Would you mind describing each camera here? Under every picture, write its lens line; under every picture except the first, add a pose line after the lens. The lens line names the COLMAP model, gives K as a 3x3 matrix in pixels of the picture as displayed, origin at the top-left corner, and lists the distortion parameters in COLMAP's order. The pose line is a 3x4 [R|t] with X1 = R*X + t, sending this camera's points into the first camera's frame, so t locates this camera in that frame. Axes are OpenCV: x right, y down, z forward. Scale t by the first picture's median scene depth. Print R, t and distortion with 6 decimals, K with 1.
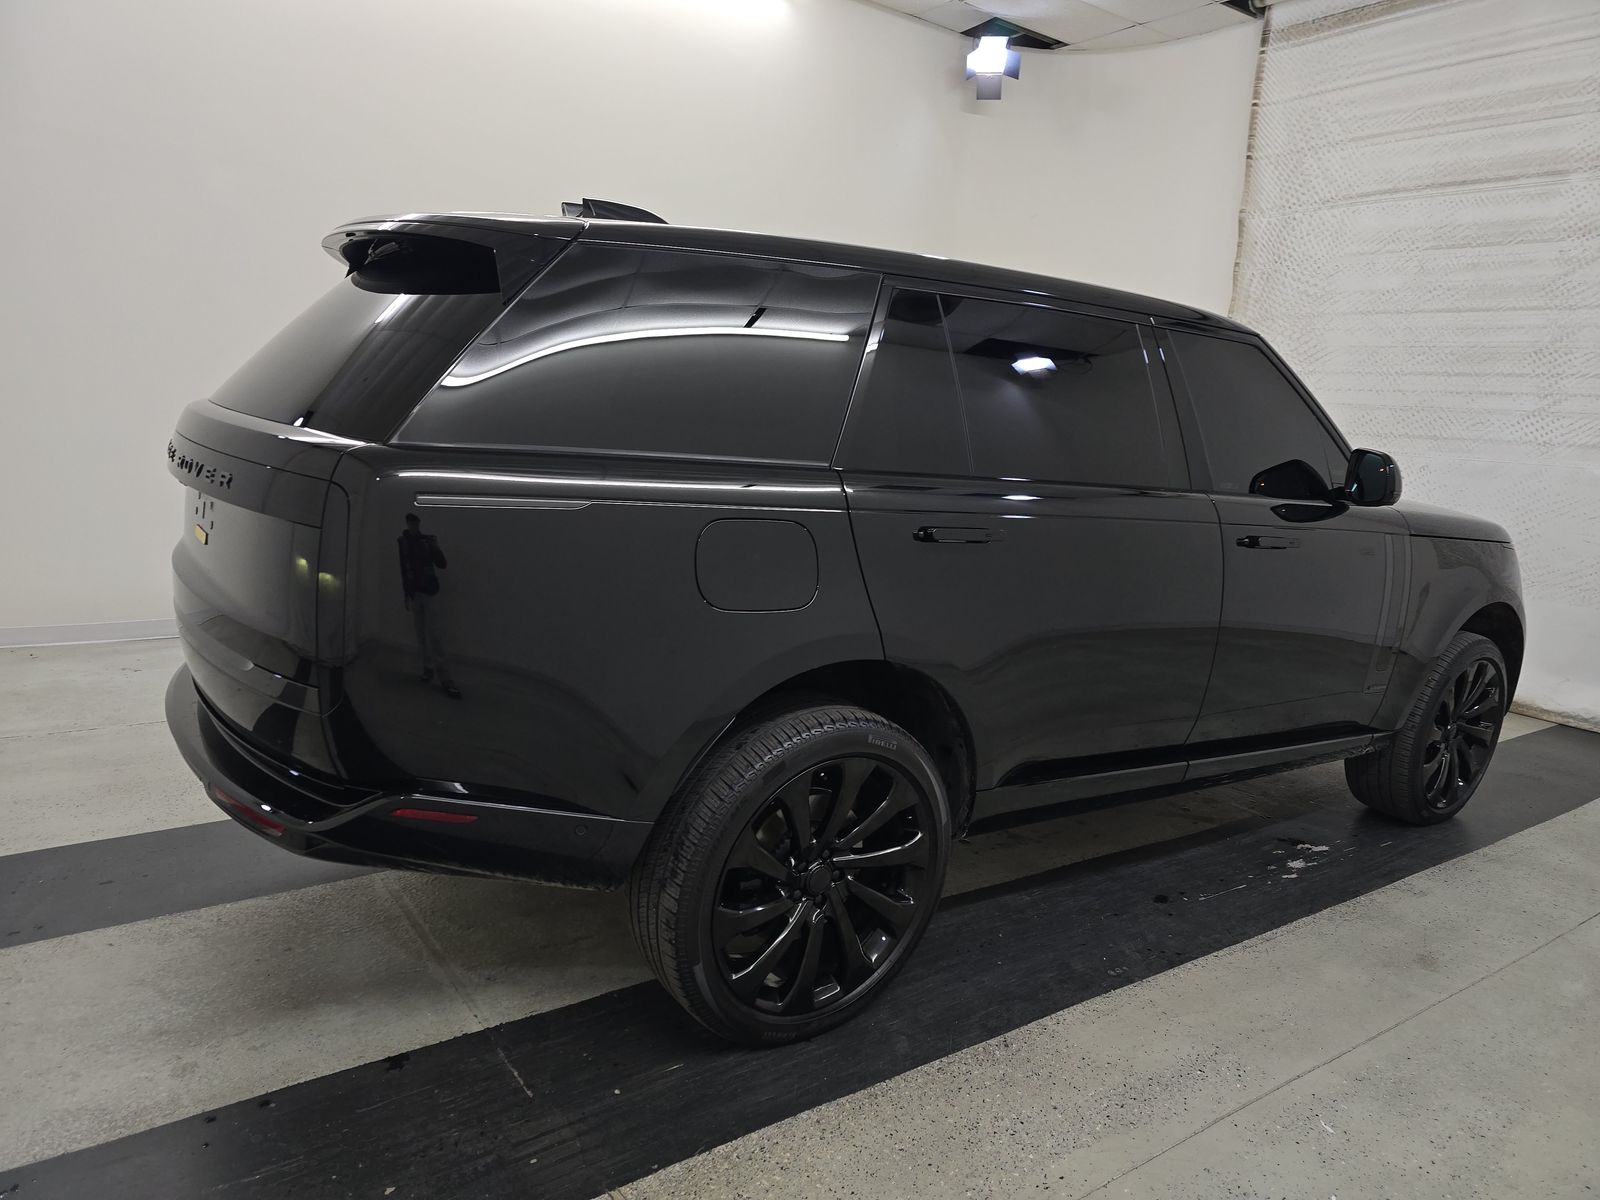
lens RADIAL K [[1042.8, 0, 807.4], [0, 1042.8, 595.9], [0, 0, 1]] dist [0.042186, -0.030988]
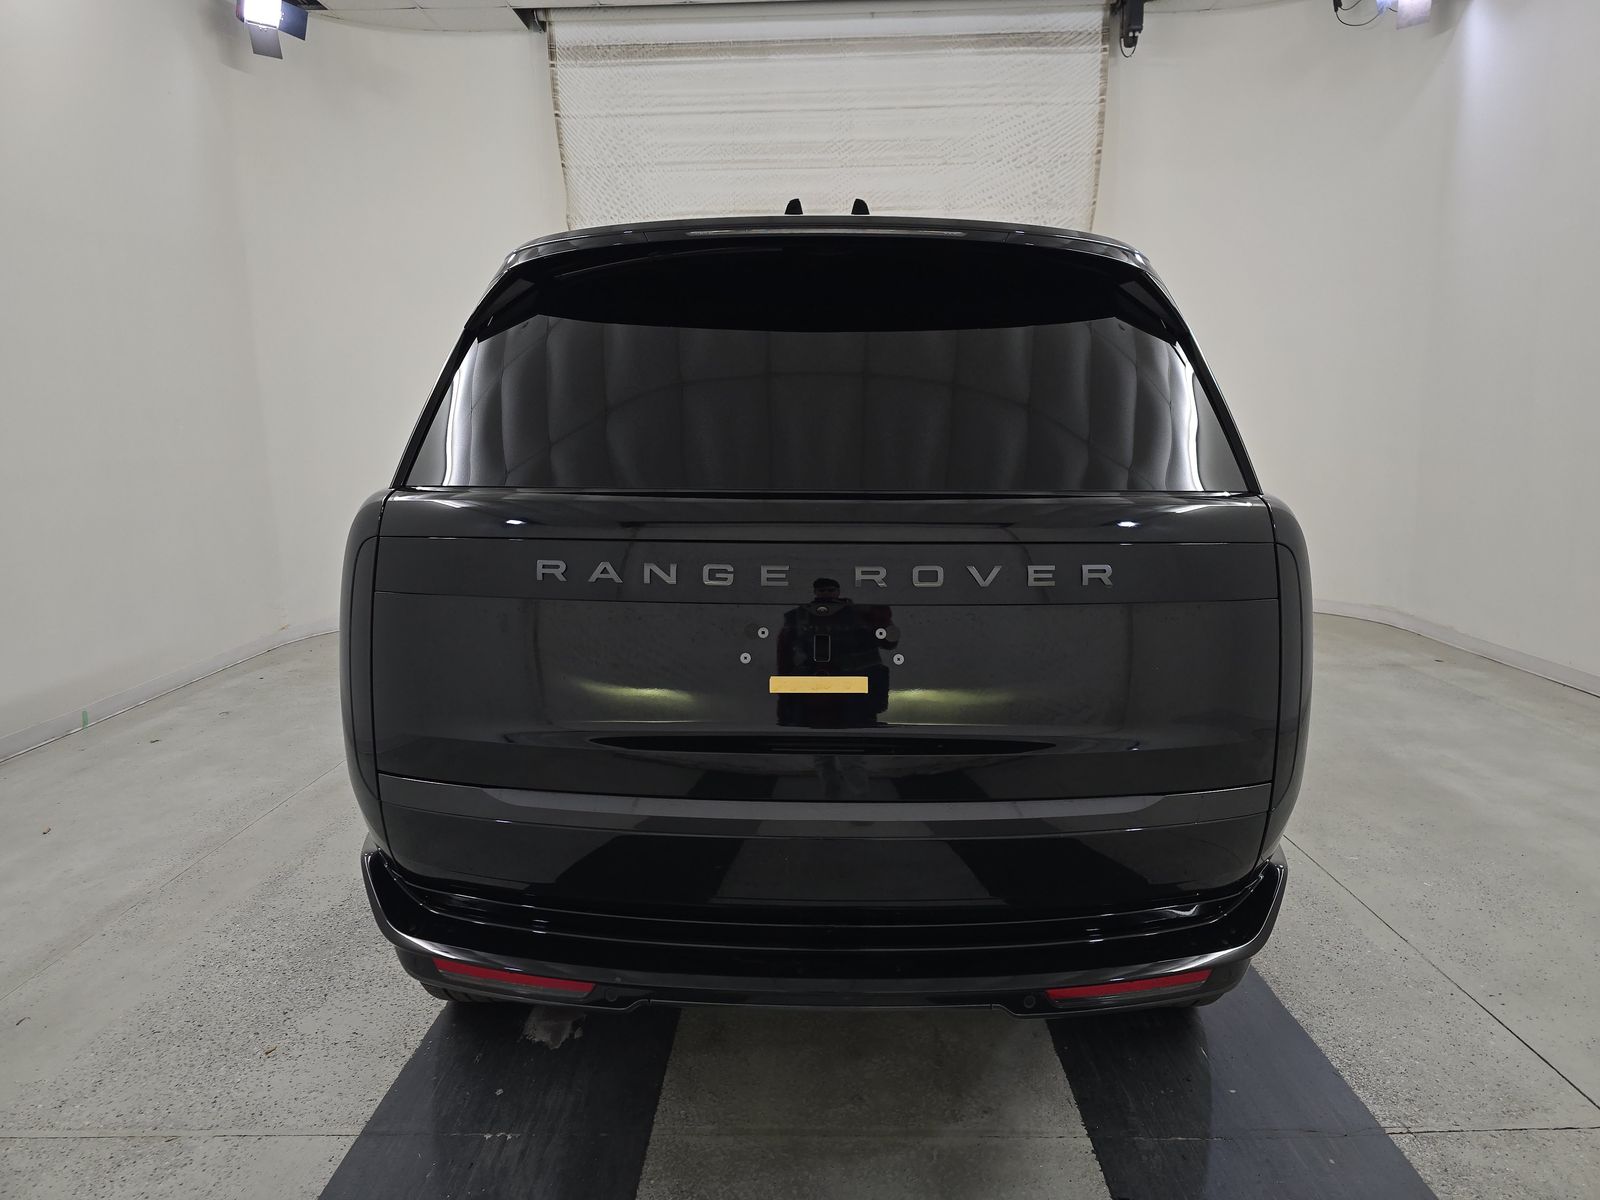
lens RADIAL K [[1042.8, 0, 802.4], [0, 1042.8, 600.7], [0, 0, 1]] dist [0.042186, -0.030988]
pose [[0.611927, -0.207823, 0.763122, -0.395075], [0.195917, 0.974620, 0.108320, -0.069048], [-0.766265, 0.083225, 0.637112, 0.215380]]
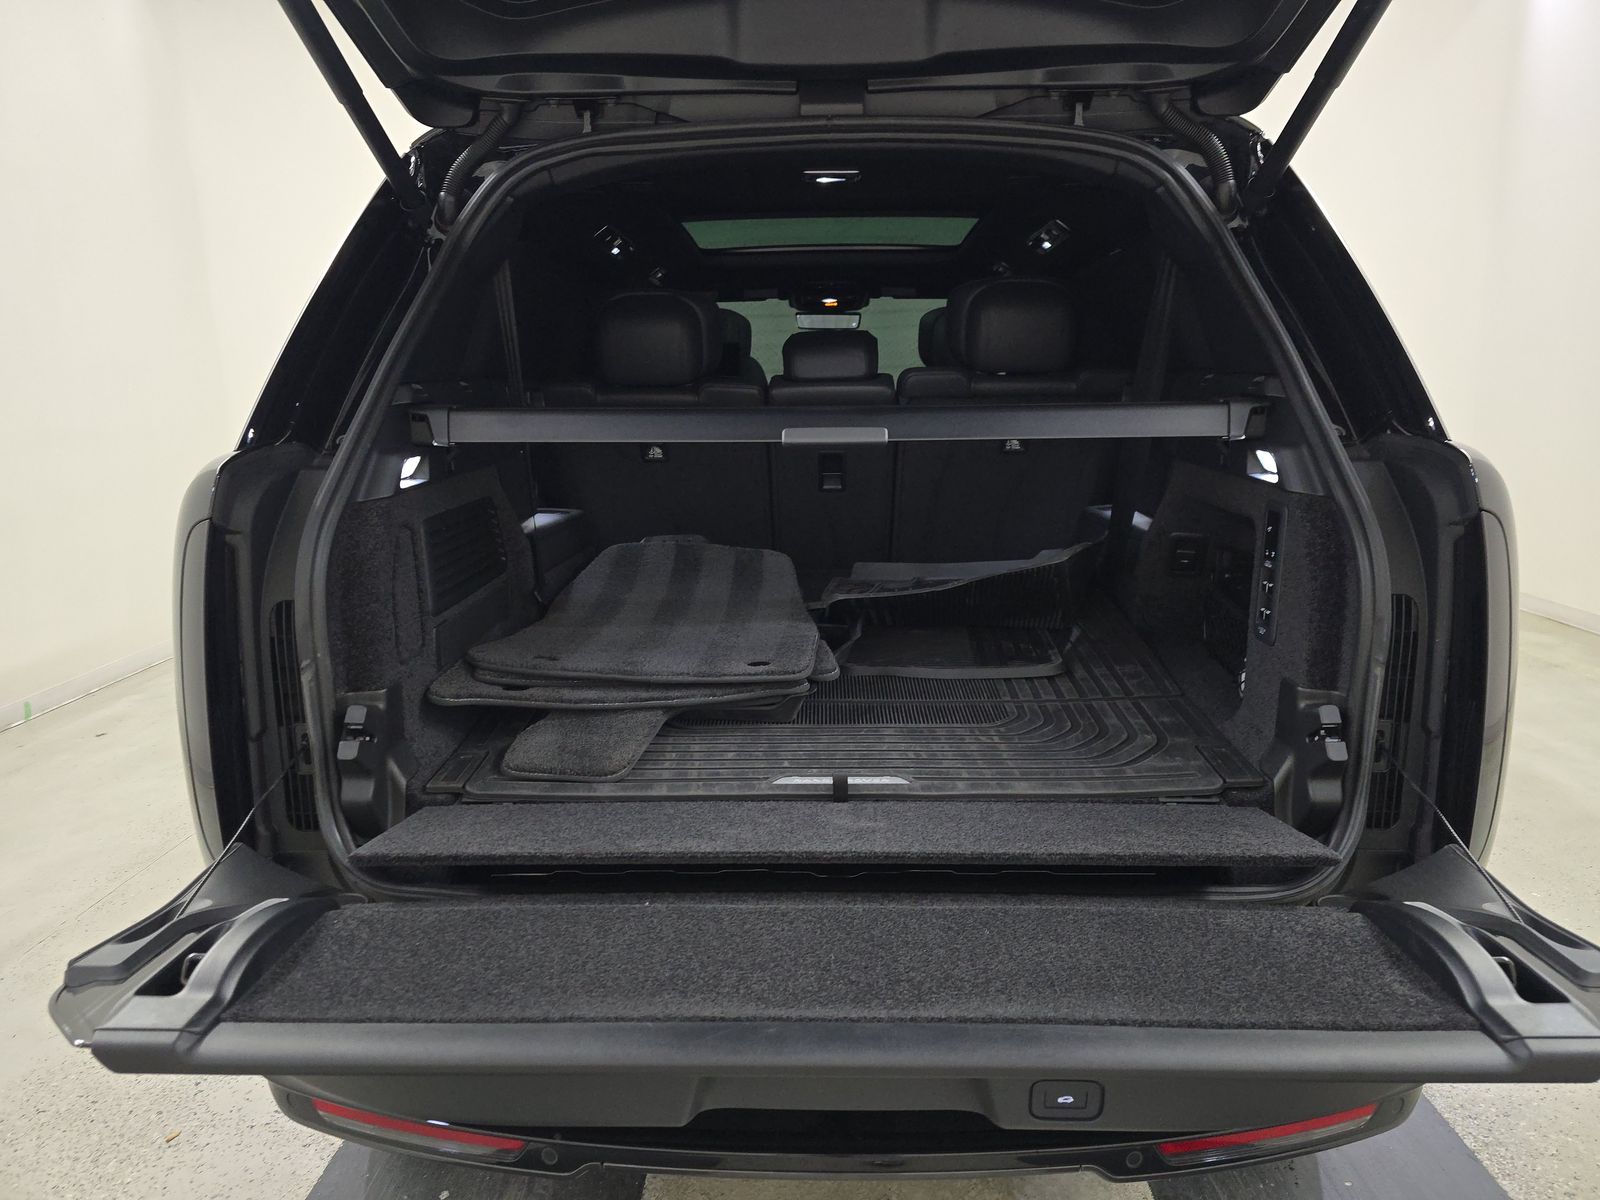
lens RADIAL K [[1042.8, 0, 806.0], [0, 1042.8, 603.7], [0, 0, 1]] dist [0.042186, -0.030988]
pose [[0.610744, -0.248040, 0.751976, -0.335700], [0.210804, 0.966331, 0.147532, -0.067710], [-0.763252, 0.068415, 0.642469, 0.262656]]
